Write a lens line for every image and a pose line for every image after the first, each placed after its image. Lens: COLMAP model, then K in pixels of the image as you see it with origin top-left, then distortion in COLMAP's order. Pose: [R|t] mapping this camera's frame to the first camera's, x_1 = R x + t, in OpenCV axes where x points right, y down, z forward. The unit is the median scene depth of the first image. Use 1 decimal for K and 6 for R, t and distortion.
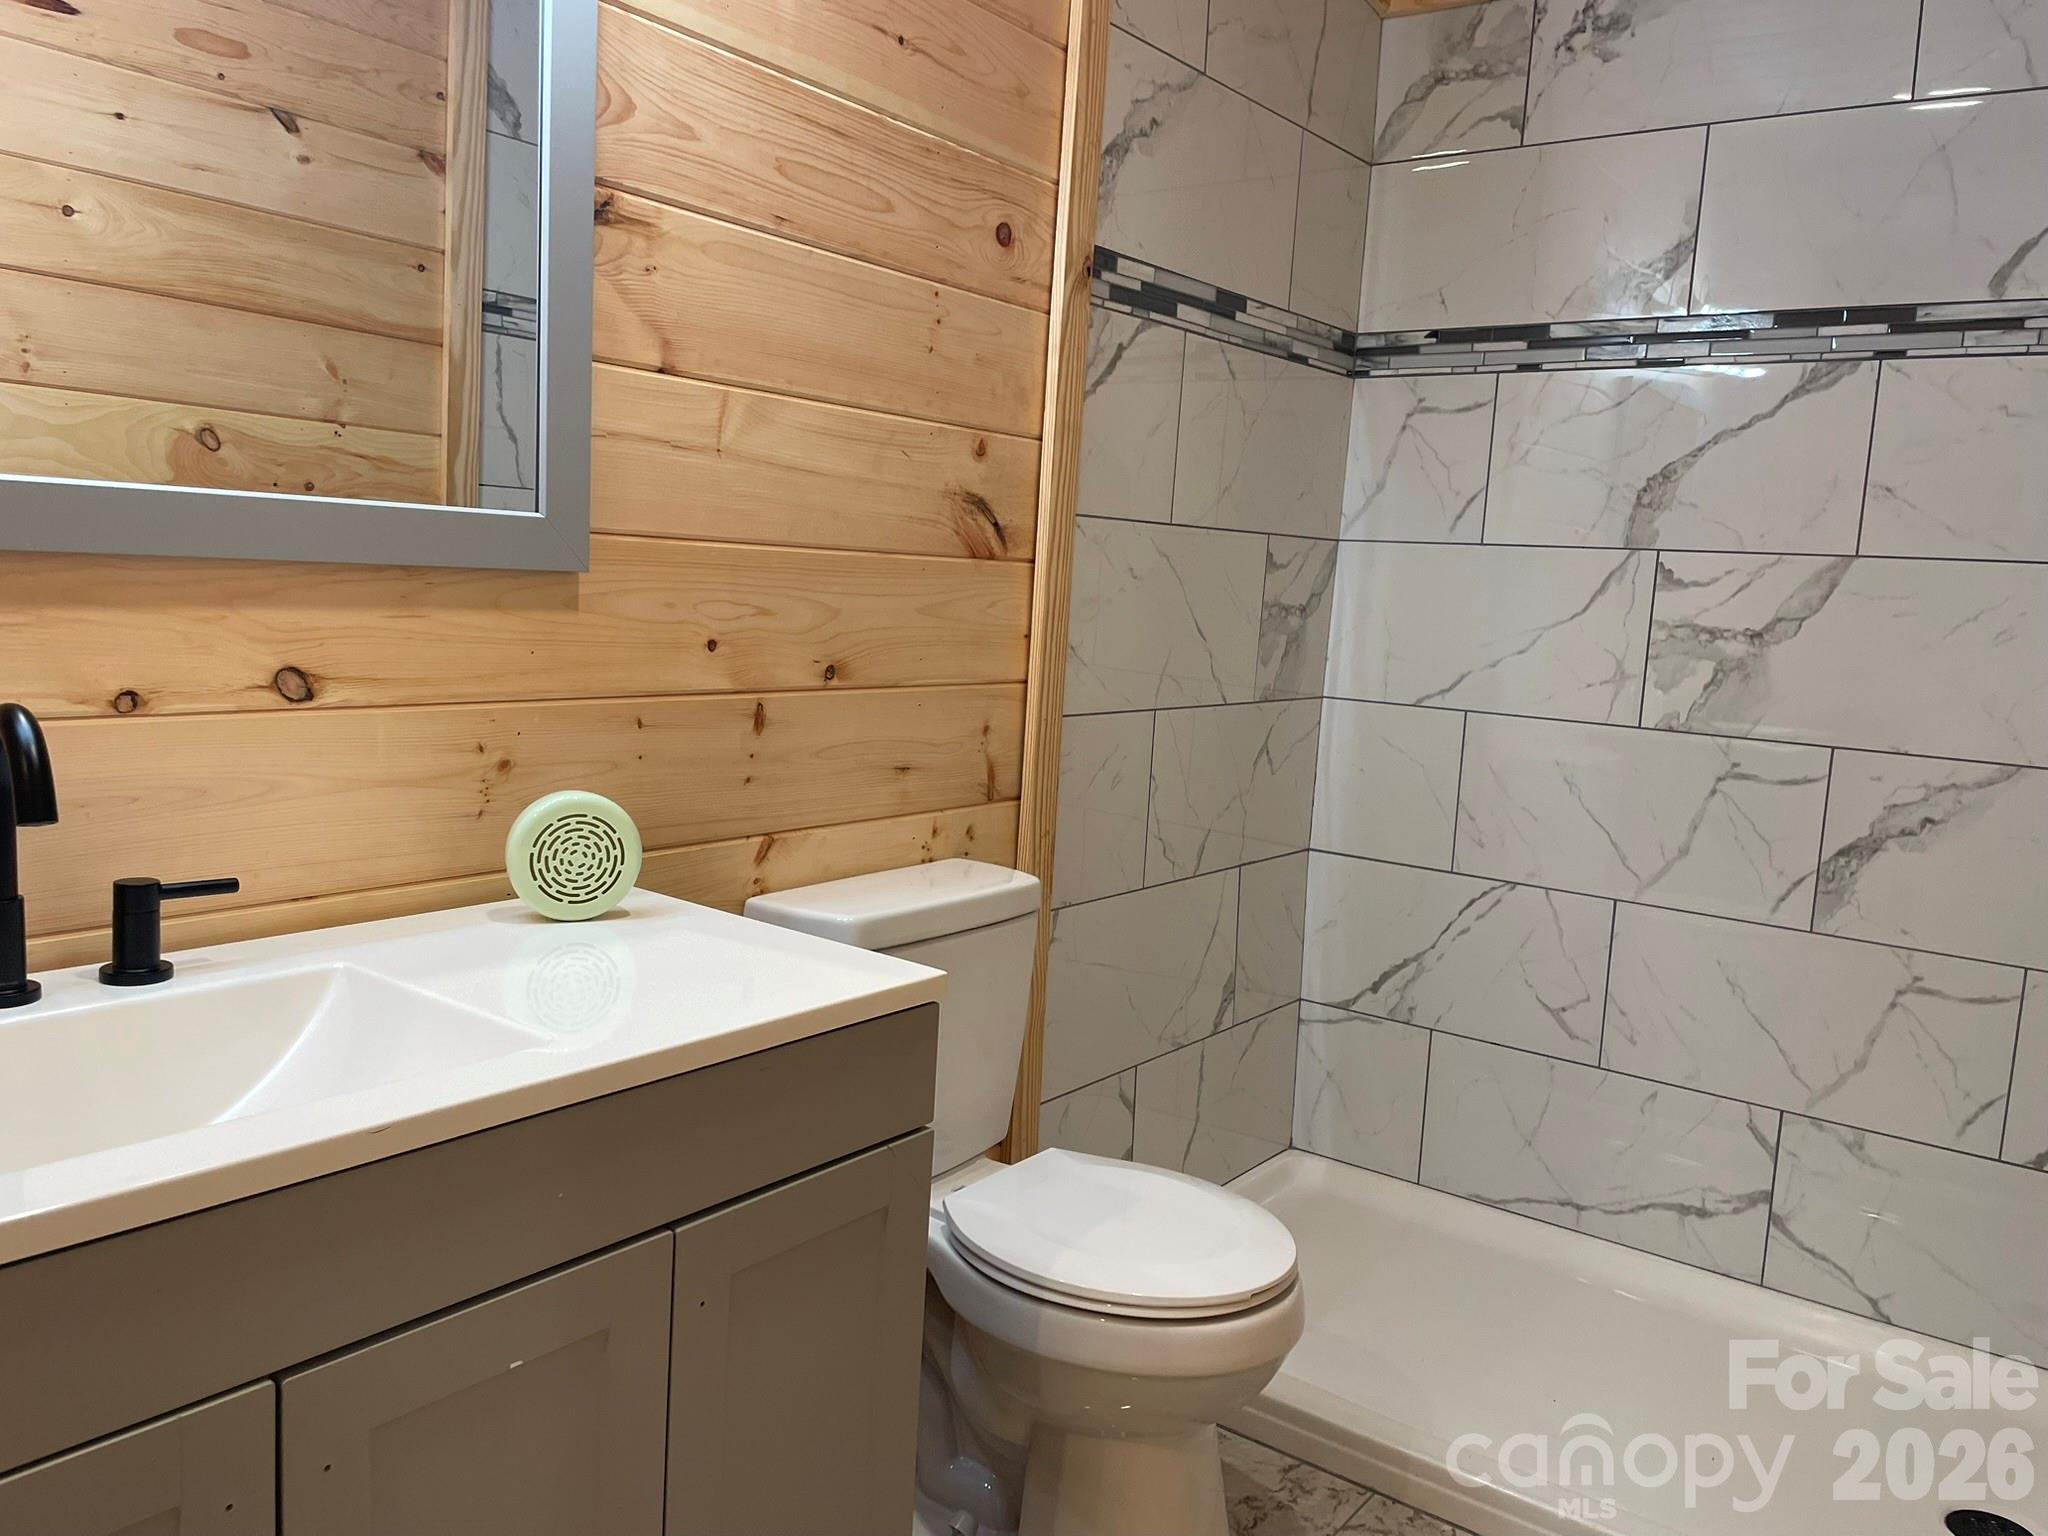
lens RADIAL K [[1545.6, 0, 1027.8], [0, 1545.6, 767.6], [0, 0, 1]] dist [0.091269, -0.116832]
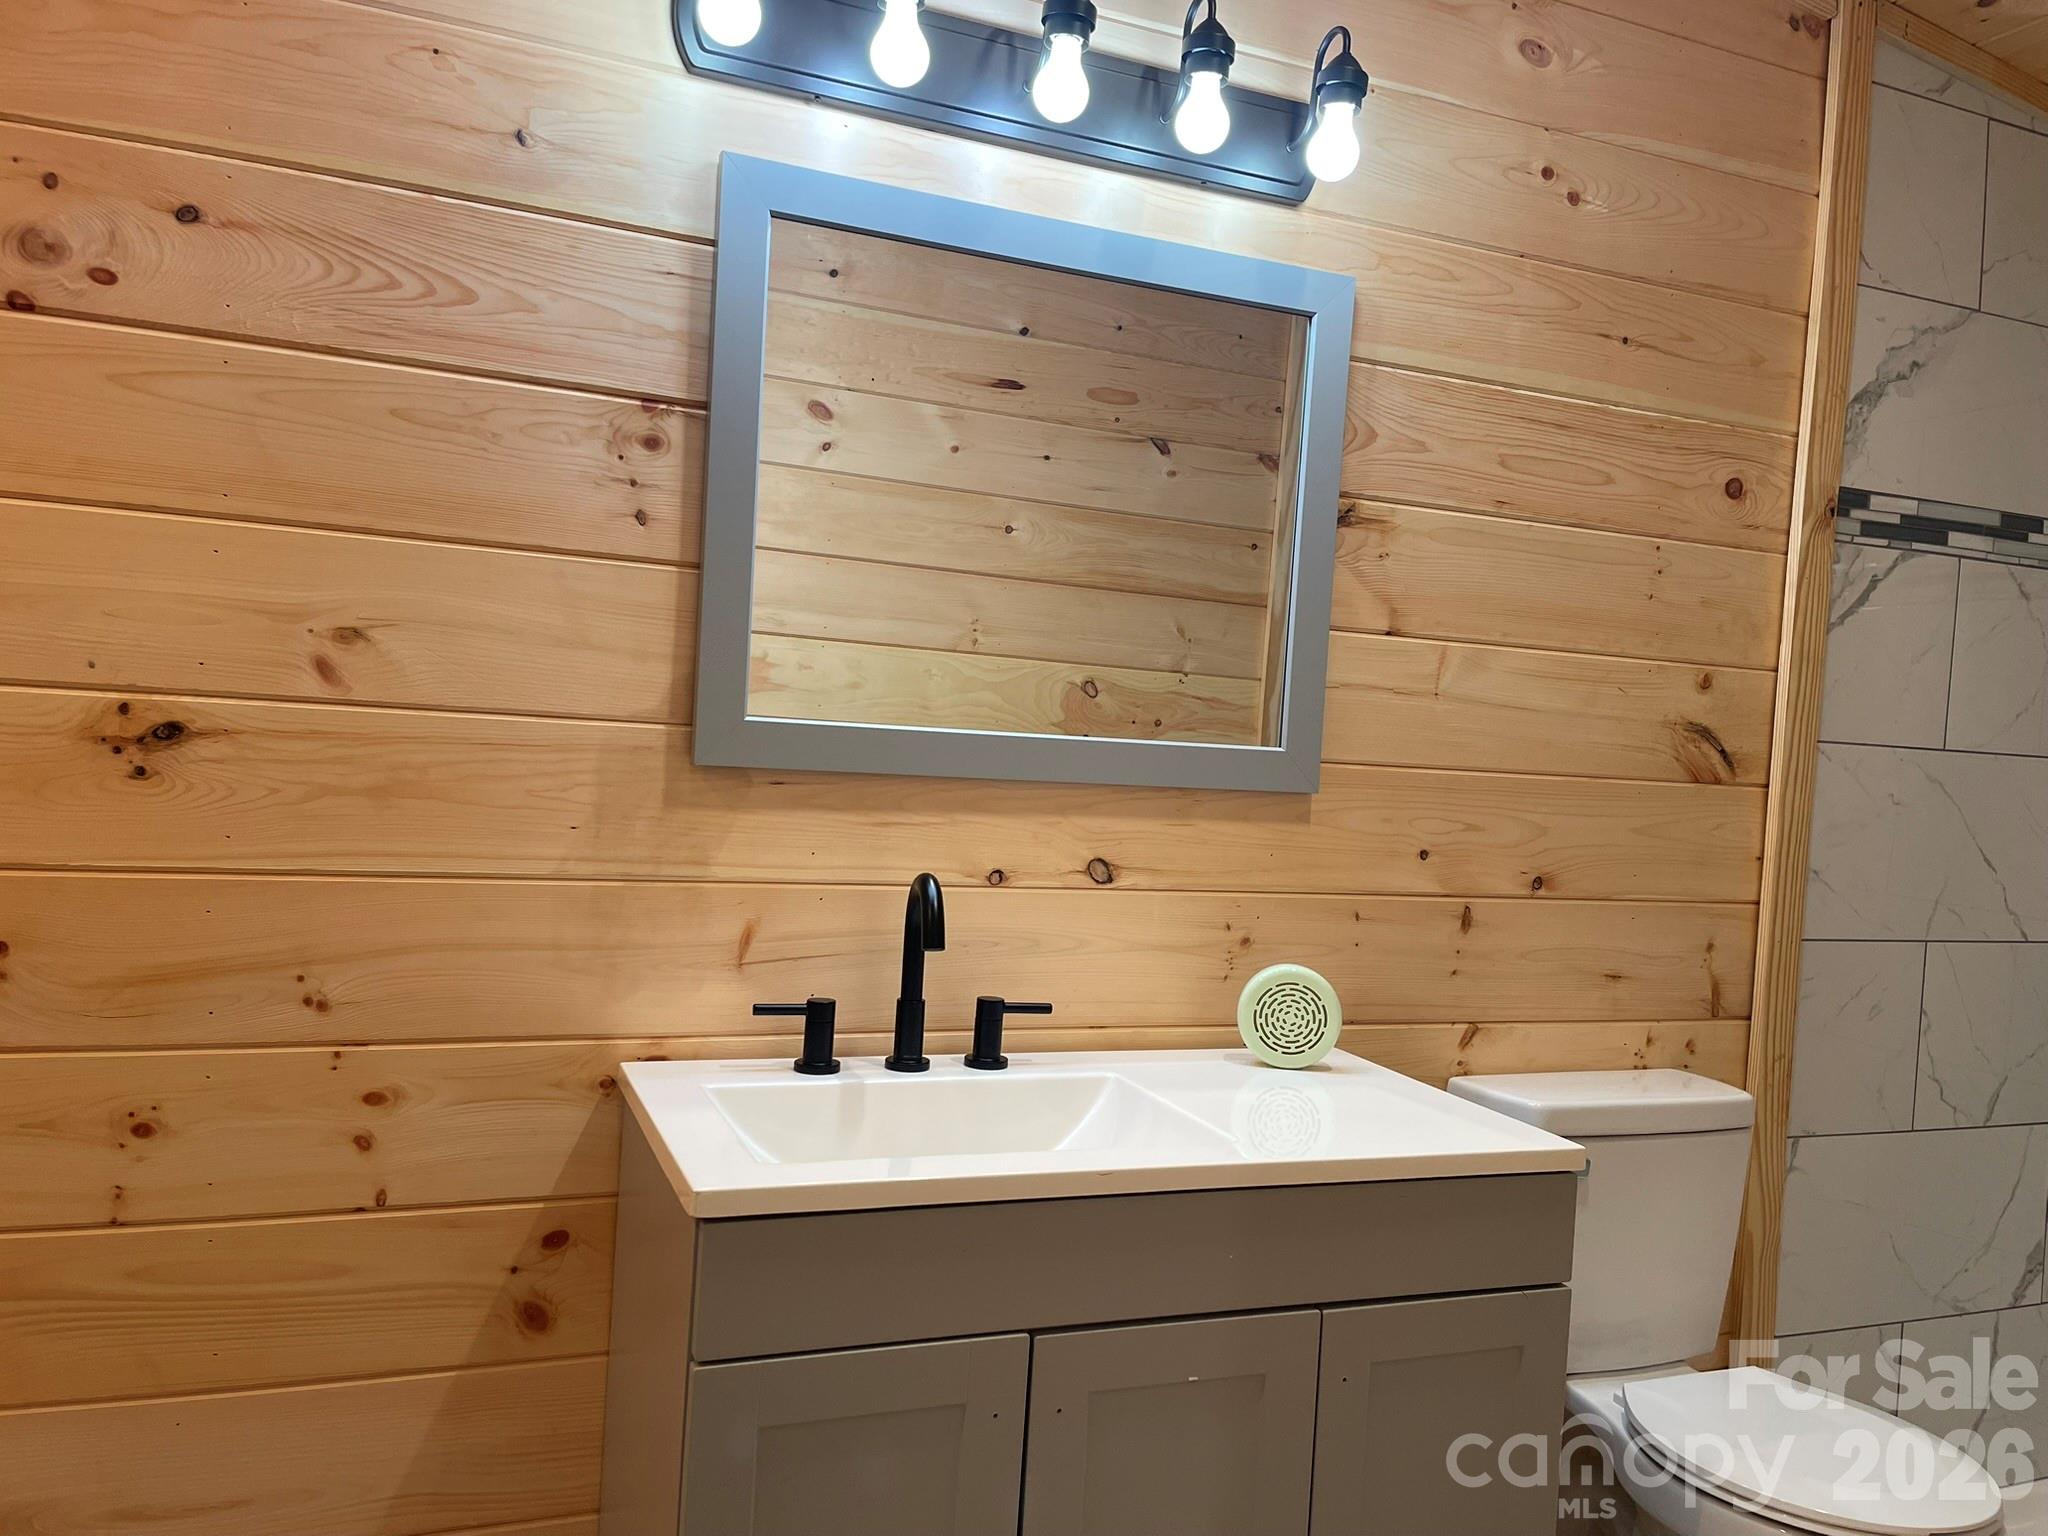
lens RADIAL K [[1545.6, 0, 1028.7], [0, 1545.6, 782.0], [0, 0, 1]] dist [0.091269, -0.116832]
pose [[0.859832, 0.009497, -0.510489, 0.109323], [-0.075908, 0.991094, -0.109415, 0.014552], [0.504903, 0.132828, 0.852895, -0.133073]]
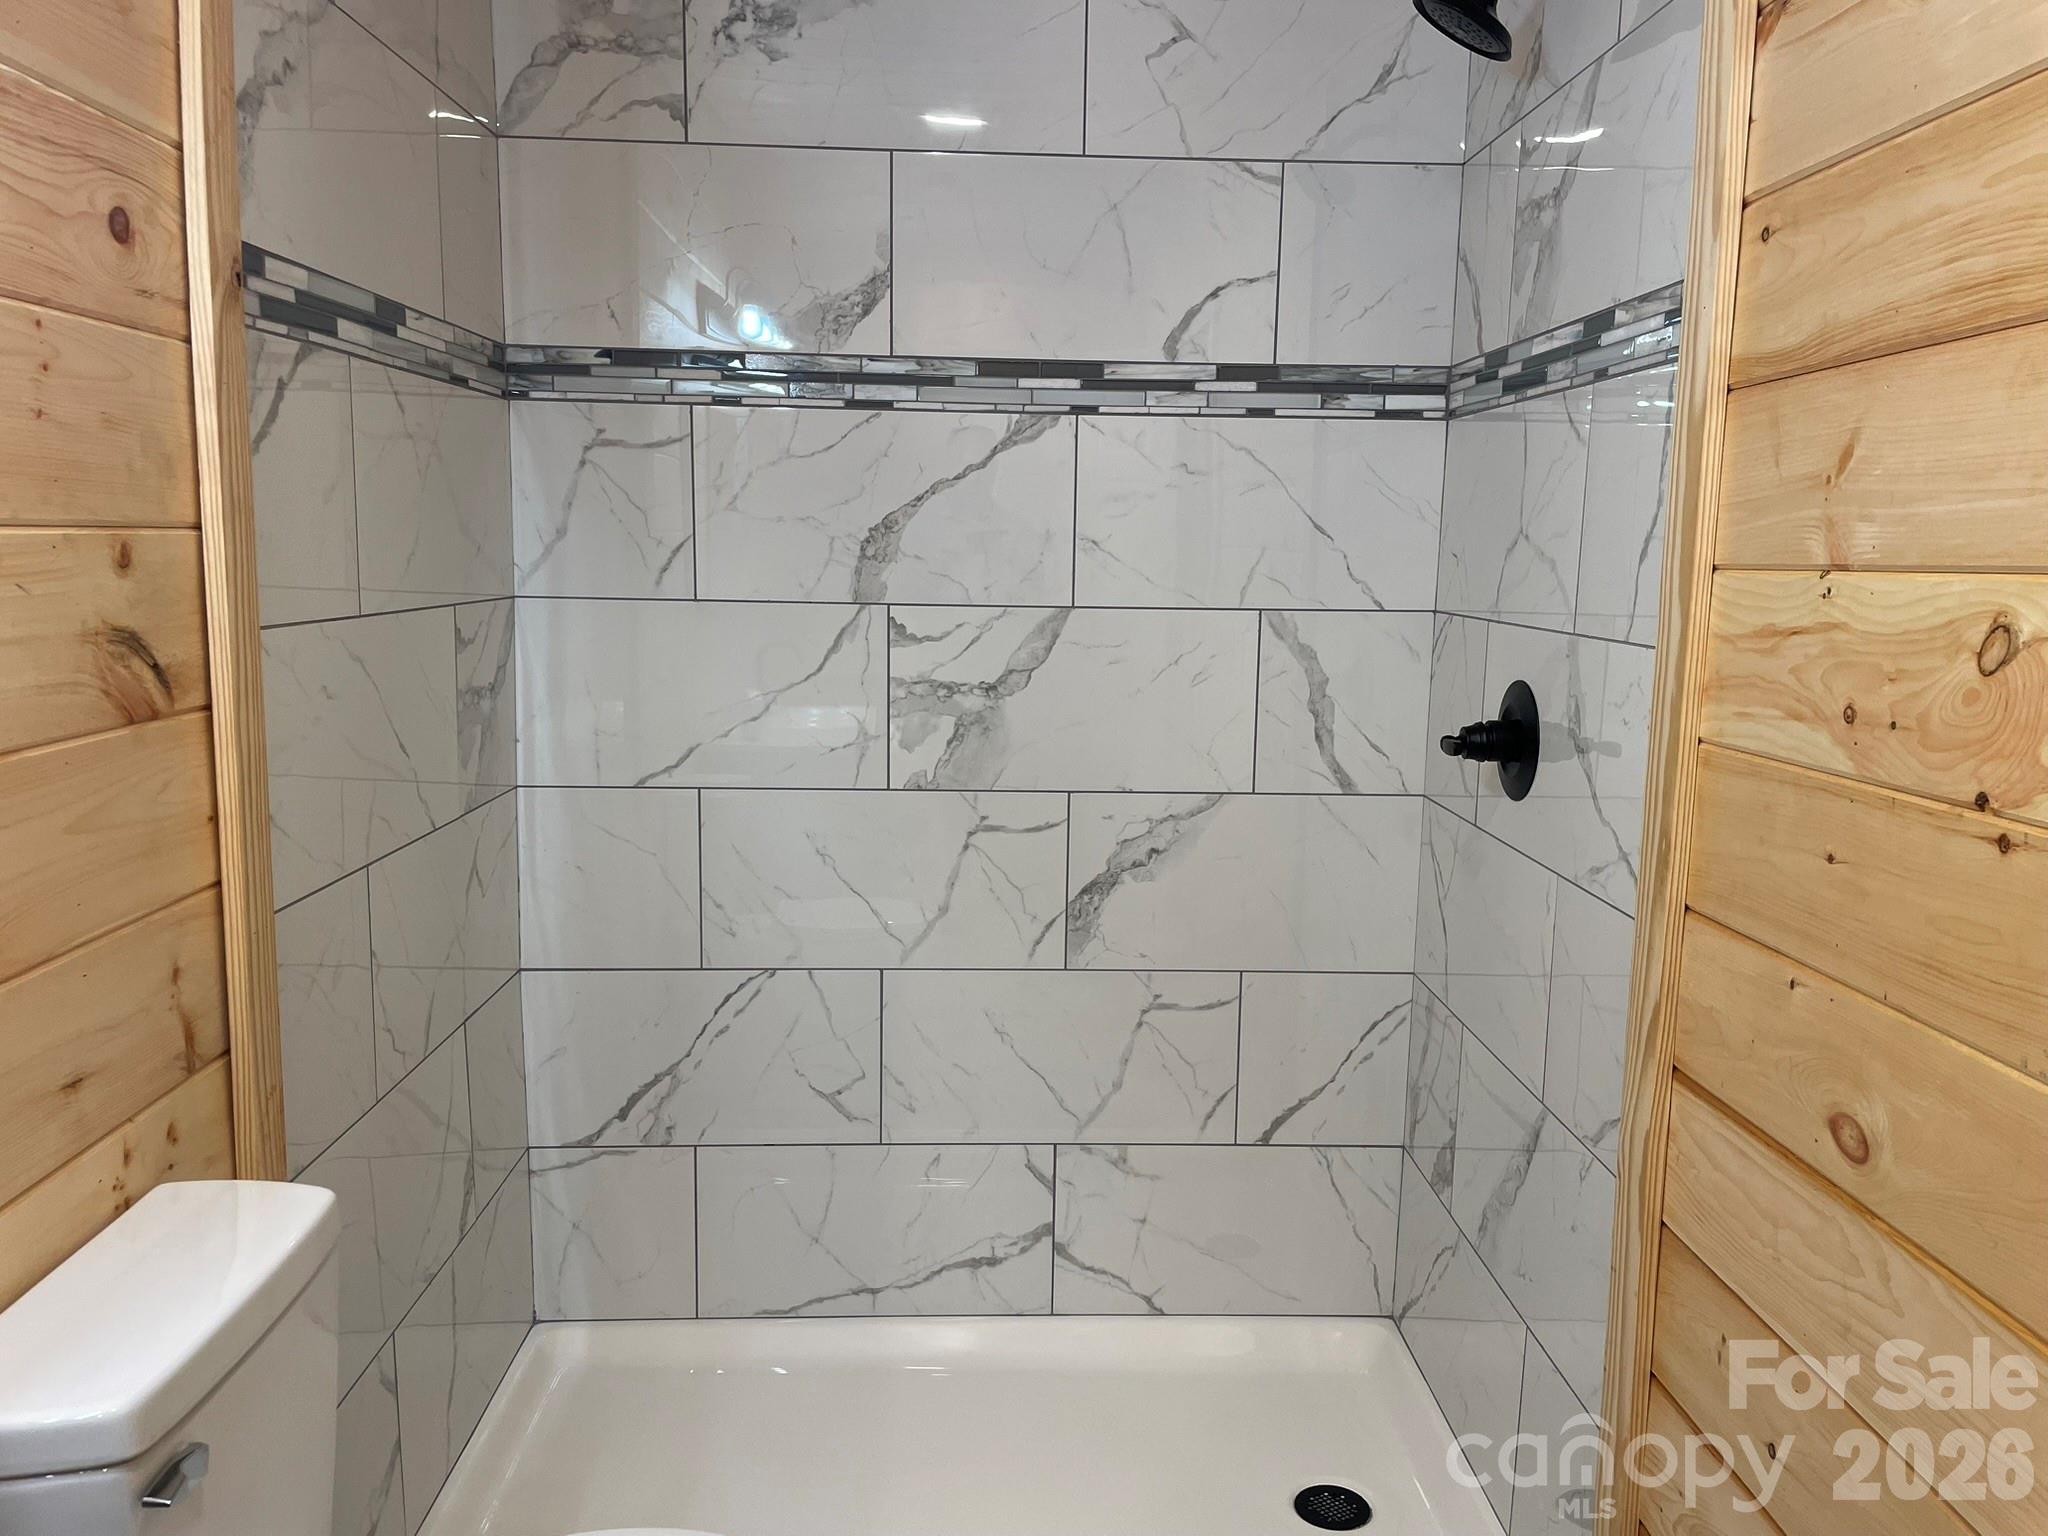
lens RADIAL K [[1545.6, 0, 1030.0], [0, 1545.6, 772.4], [0, 0, 1]] dist [0.091269, -0.116832]
pose [[0.773659, -0.135962, 0.618843, -0.140347], [0.105765, 0.990714, 0.085439, -0.121551], [-0.624713, -0.000649, 0.780855, 0.237542]]
